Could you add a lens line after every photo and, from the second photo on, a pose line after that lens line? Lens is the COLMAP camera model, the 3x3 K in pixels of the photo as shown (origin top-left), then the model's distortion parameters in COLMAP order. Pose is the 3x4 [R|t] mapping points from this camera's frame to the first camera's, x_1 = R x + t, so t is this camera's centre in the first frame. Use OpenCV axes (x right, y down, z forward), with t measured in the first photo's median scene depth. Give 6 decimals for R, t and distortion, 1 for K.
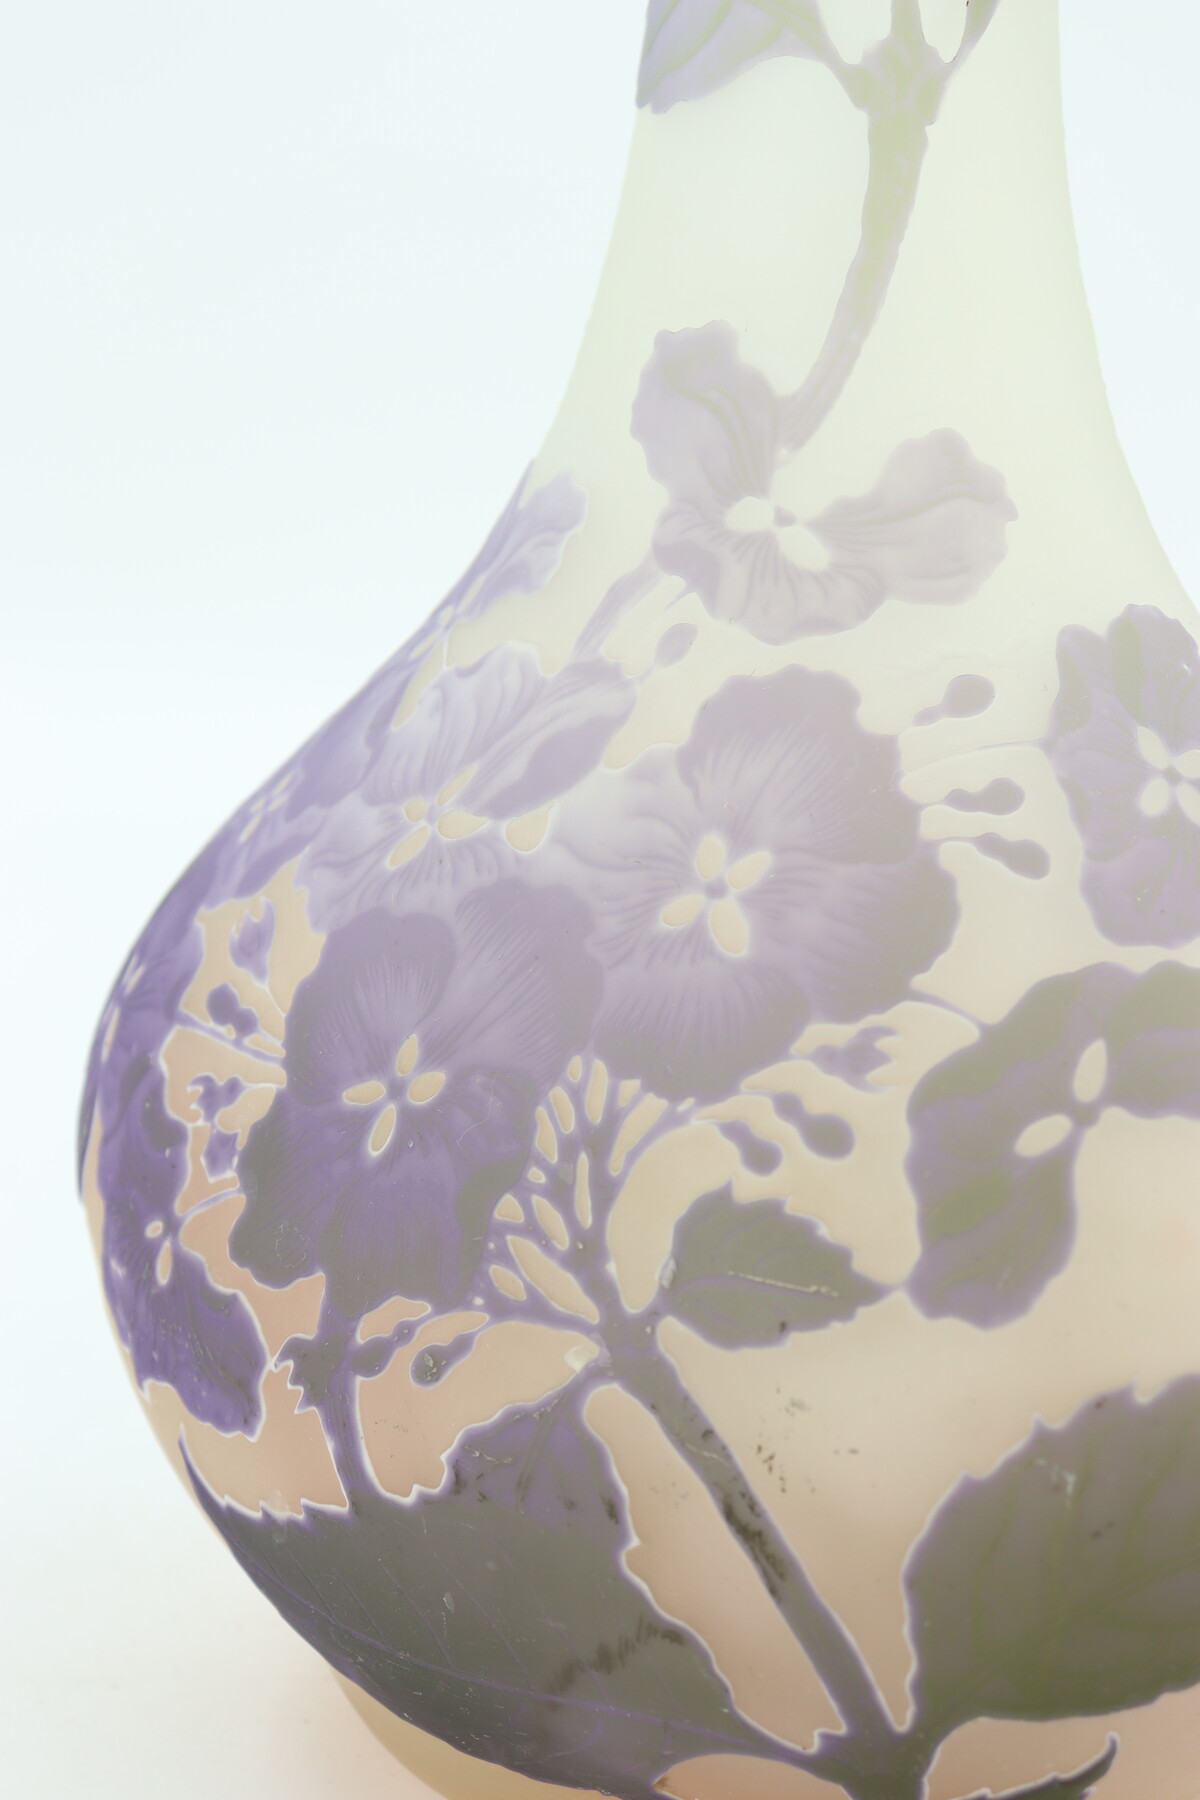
lens RADIAL K [[3019.4, 0, 605.1], [0, 3019.4, 915.0], [0, 0, 1]] dist [0.025733, 0.000000]
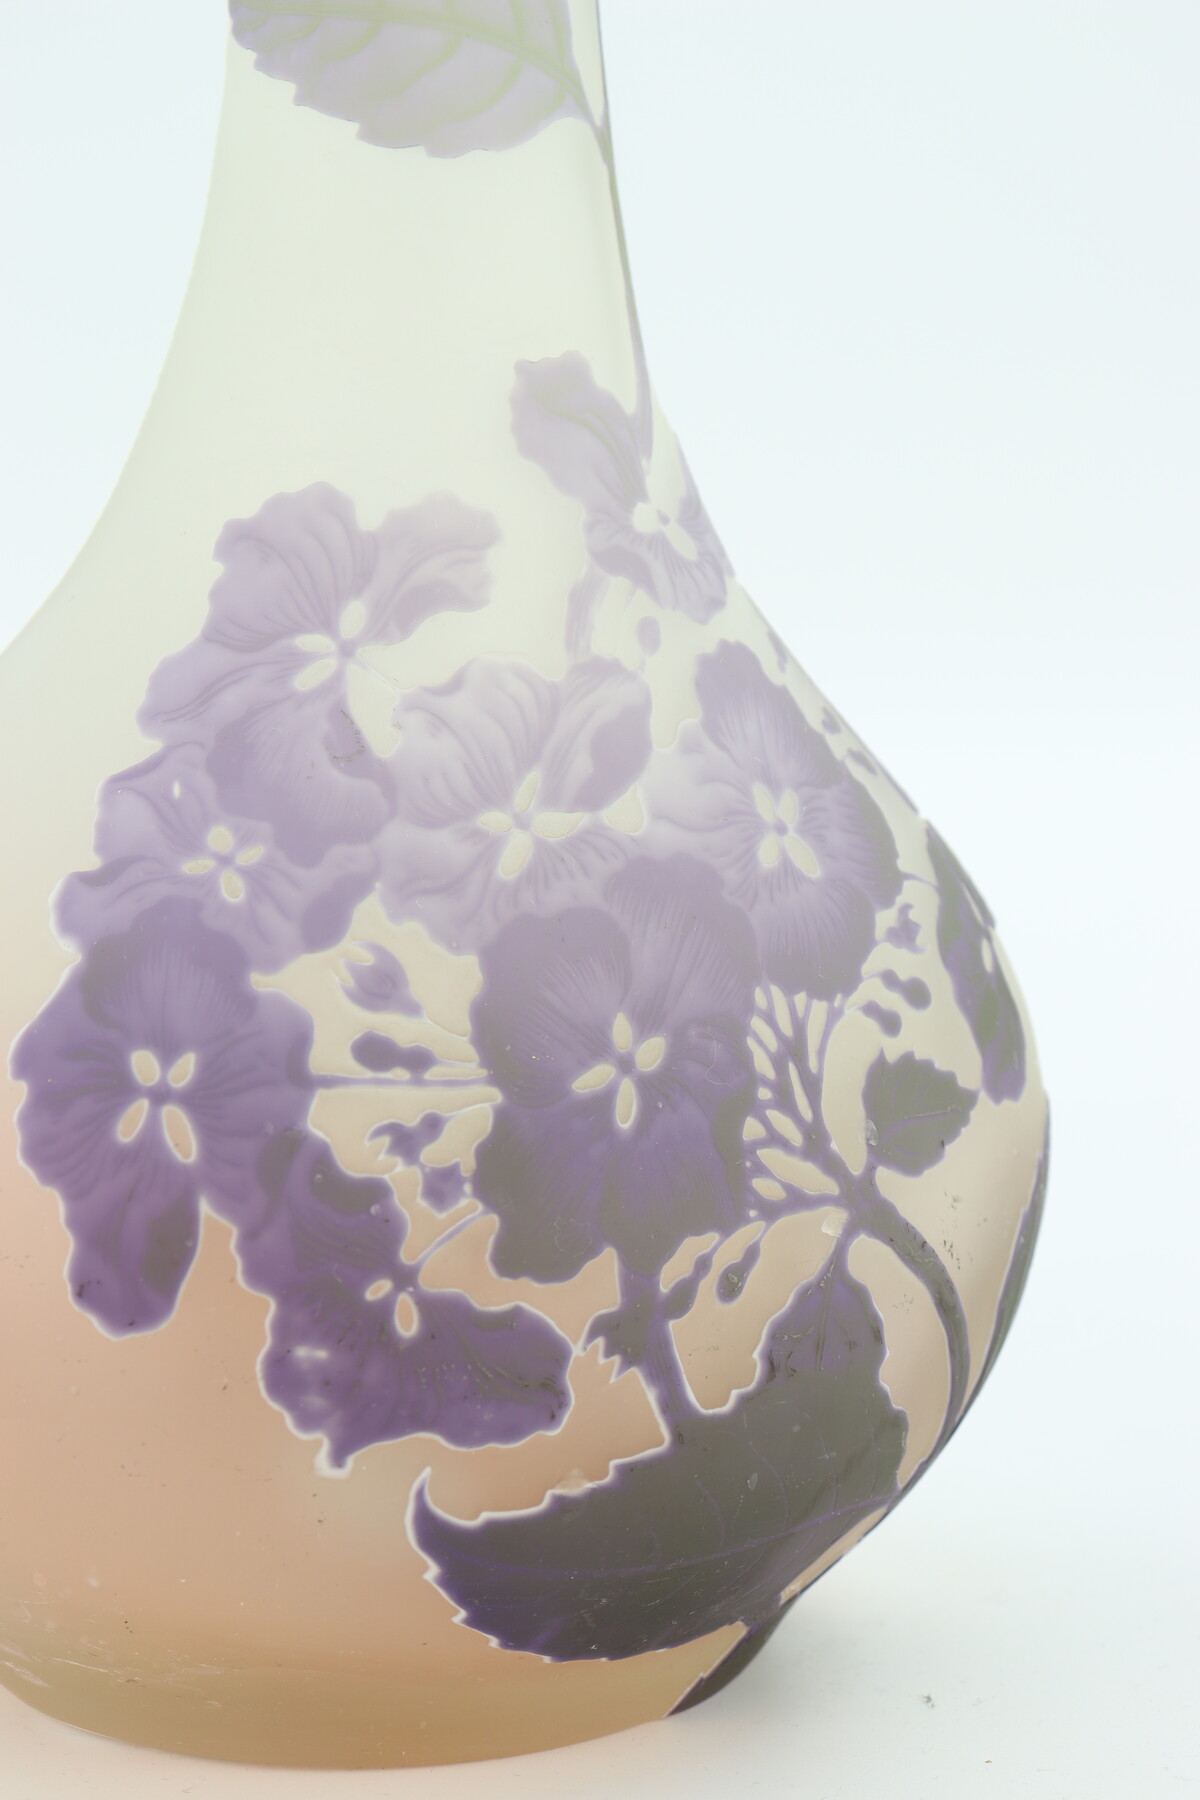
lens RADIAL K [[4112.0, 0, 600.6], [0, 4112.0, 912.5], [0, 0, 1]] dist [0.173606, 0.000000]
pose [[0.282225, -0.182065, 0.941914, -1.479062], [0.154237, 0.977666, 0.142762, -0.212745], [-0.946869, 0.104987, 0.304003, 0.547227]]
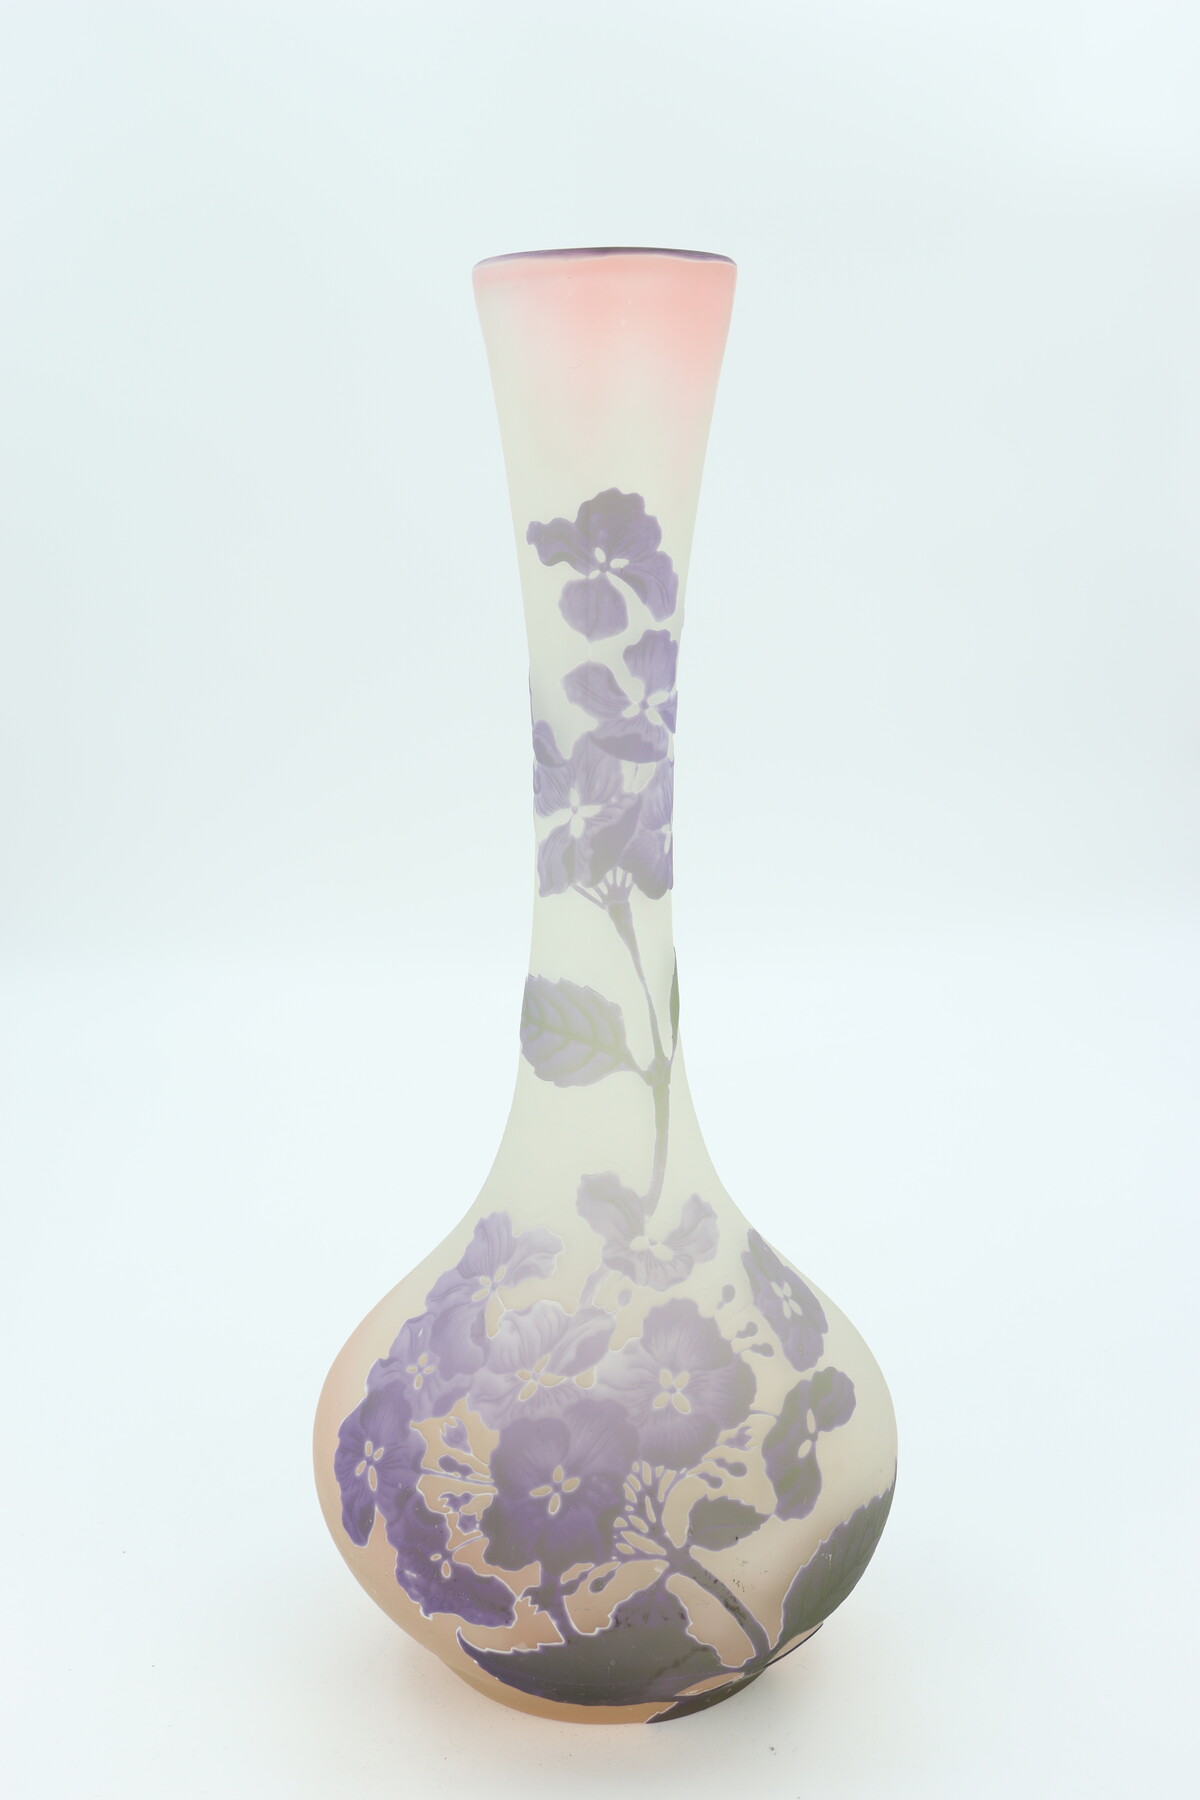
lens RADIAL K [[1950.9, 0, 603.6], [0, 1950.9, 899.3], [0, 0, 1]] dist [-0.052162, 0.000000]
pose [[0.830627, -0.177095, 0.527918, -0.839076], [0.142634, 0.984114, 0.105710, -0.620806], [-0.538252, -0.012507, 0.842691, -0.441137]]
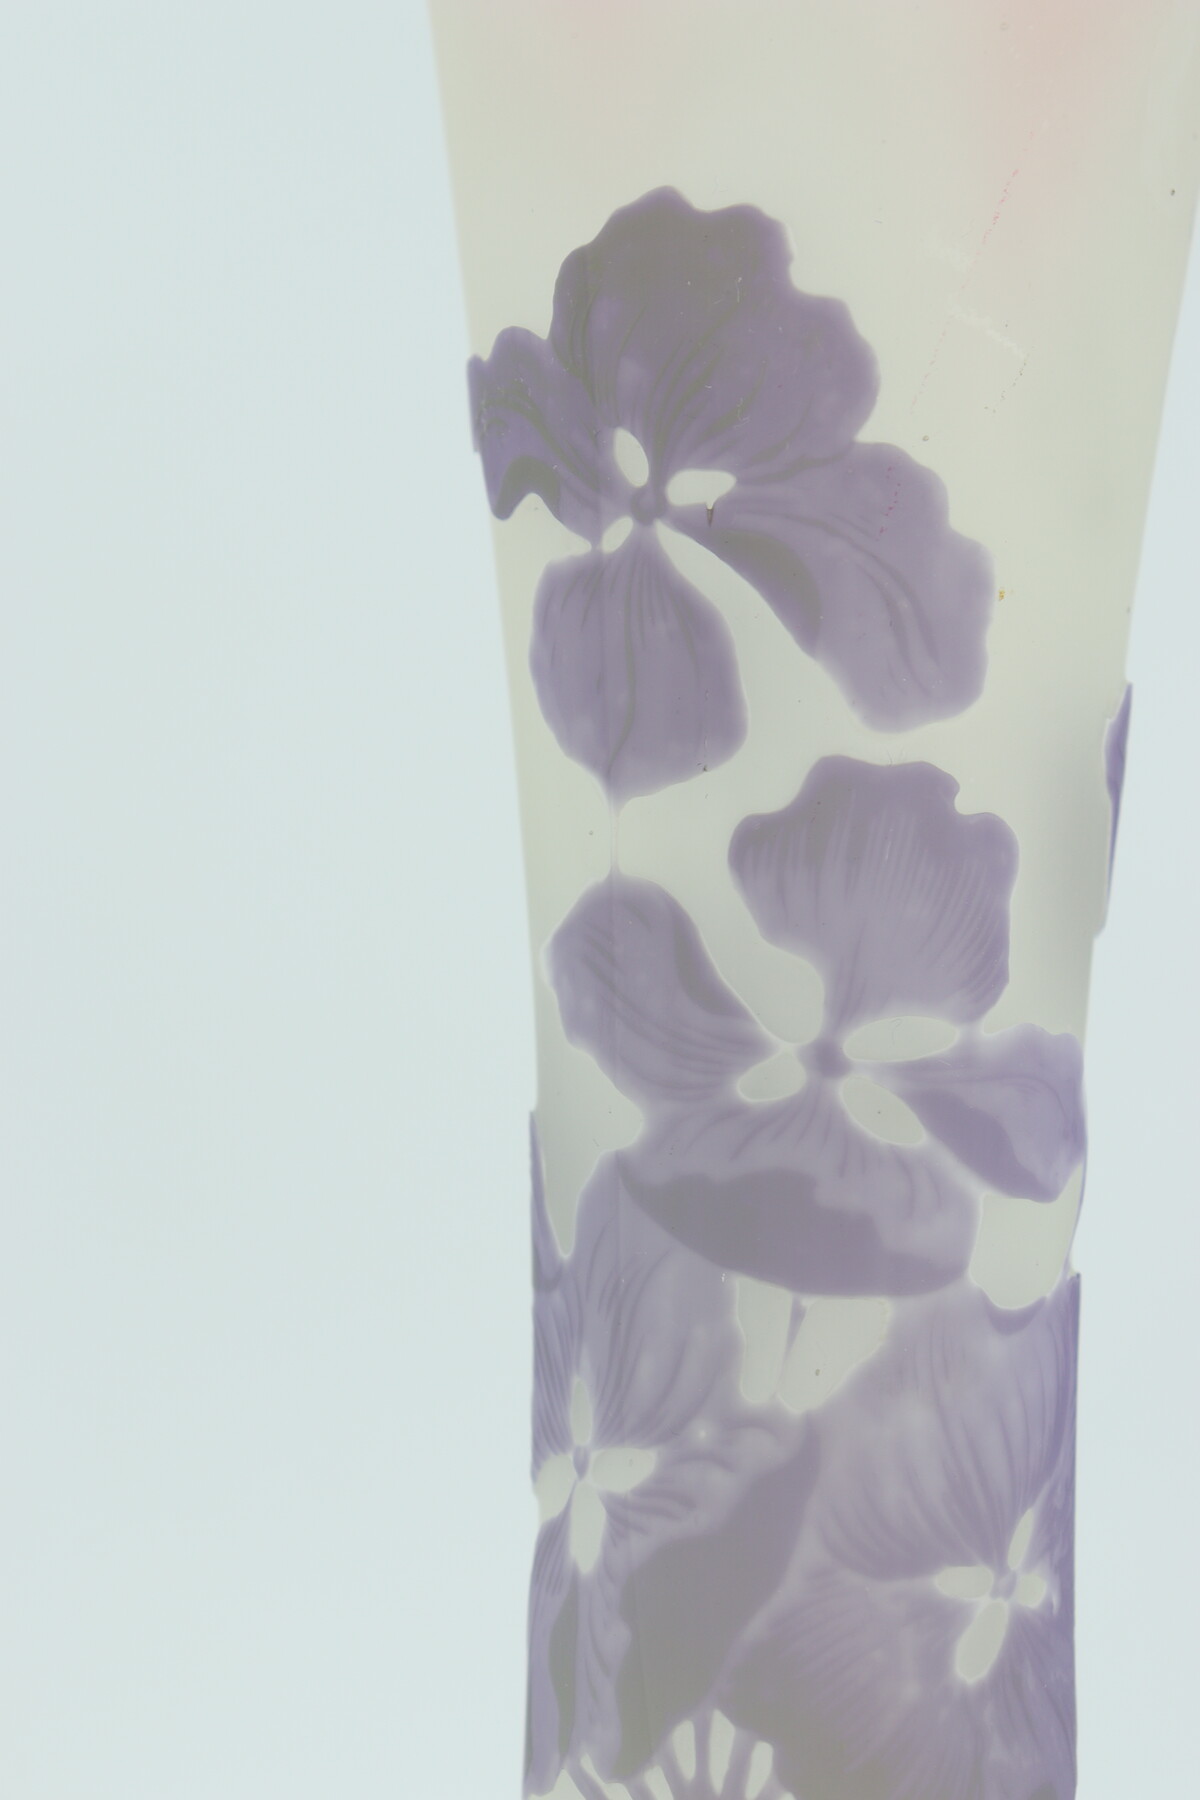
lens RADIAL K [[4112.0, 0, 589.5], [0, 4112.0, 929.8], [0, 0, 1]] dist [0.173606, 0.000000]
pose [[0.998597, -0.036645, 0.038220, 0.018721], [0.042597, 0.984724, -0.168831, -0.483301], [-0.031449, 0.170223, 0.984904, 0.077430]]
